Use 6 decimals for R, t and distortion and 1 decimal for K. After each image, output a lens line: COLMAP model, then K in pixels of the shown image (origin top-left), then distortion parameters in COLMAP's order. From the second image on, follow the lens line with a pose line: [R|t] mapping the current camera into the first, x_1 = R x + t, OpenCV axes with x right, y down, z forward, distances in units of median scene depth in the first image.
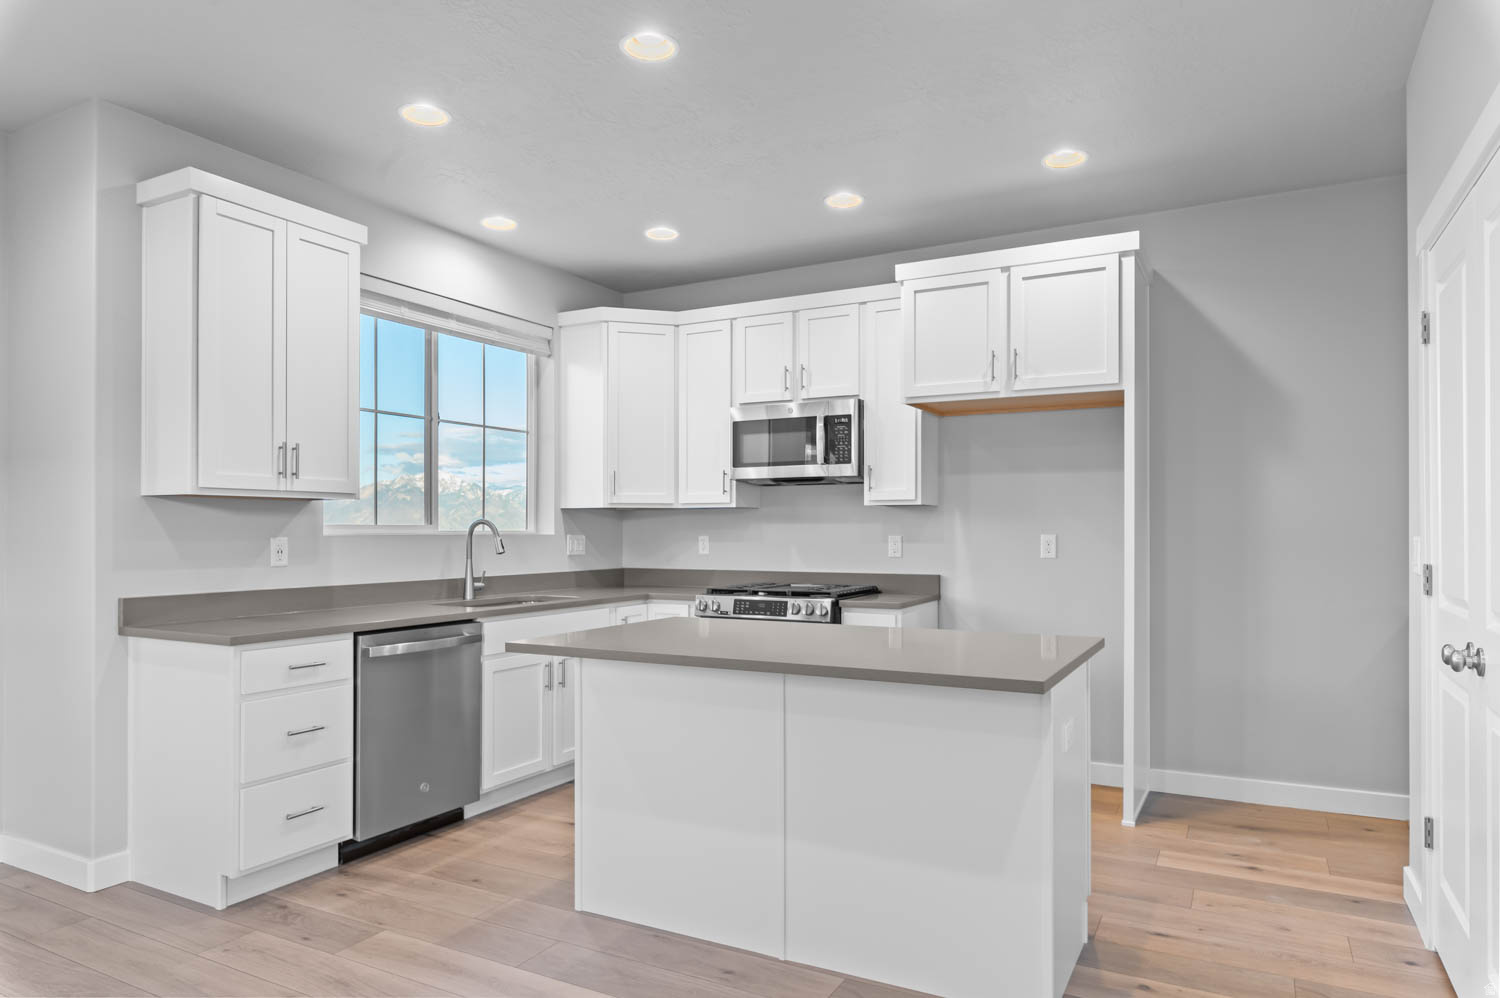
lens RADIAL K [[931.8, 0, 754.4], [0, 931.8, 530.5], [0, 0, 1]] dist [-0.007383, -0.001590]
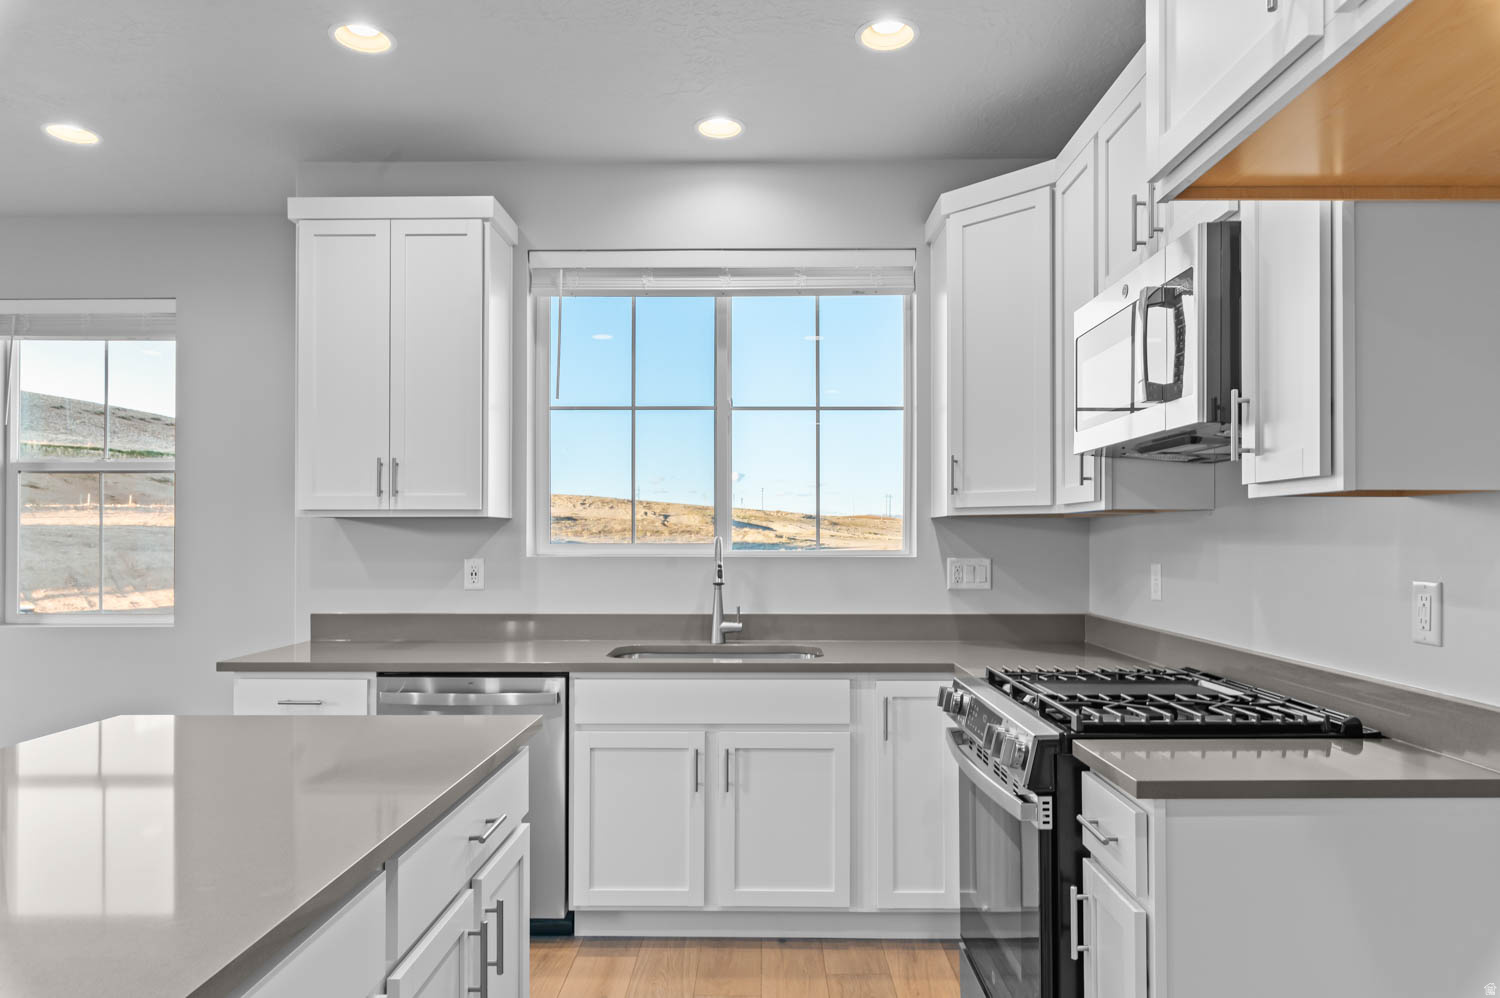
lens RADIAL K [[931.8, 0, 740.5], [0, 931.8, 534.0], [0, 0, 1]] dist [-0.007383, -0.001590]
pose [[0.465113, -0.003085, -0.885246, 0.384533], [-0.000068, 0.999994, -0.003520, -0.012083], [0.885251, 0.001697, 0.465110, 0.702784]]
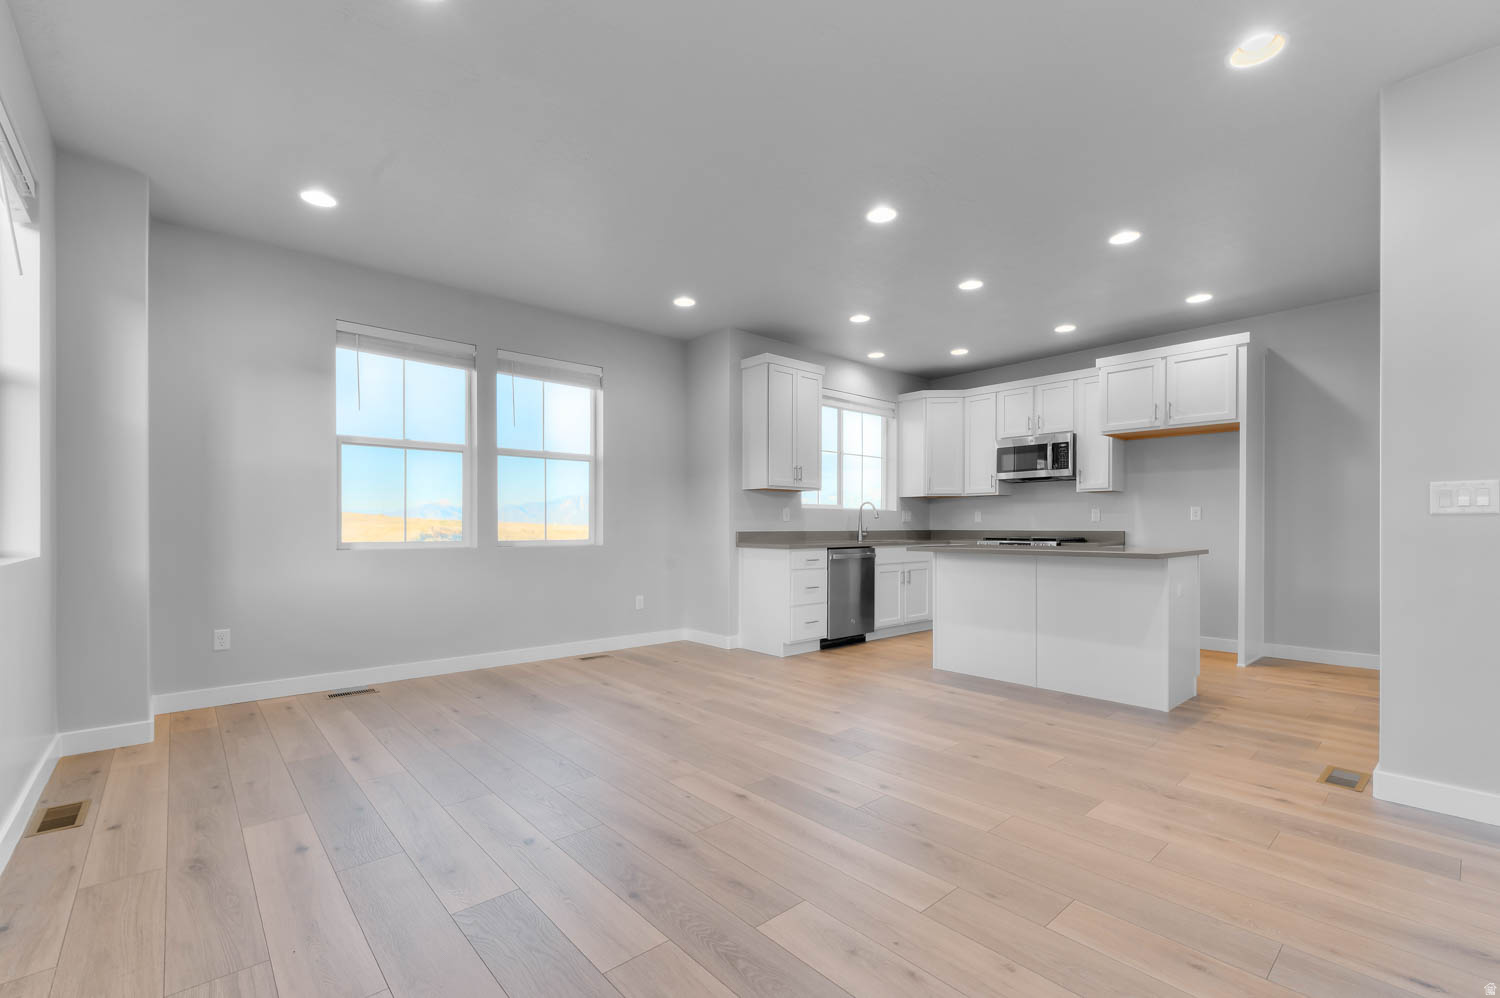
lens RADIAL K [[655.1, 0, 746.9], [0, 655.1, 528.7], [0, 0, 1]] dist [0.008763, 0.000134]
pose [[0.939428, 0.001954, -0.342742, -0.049898], [-0.000651, 0.999992, 0.003917, 0.043870], [0.342747, -0.003456, 0.939421, -0.453978]]
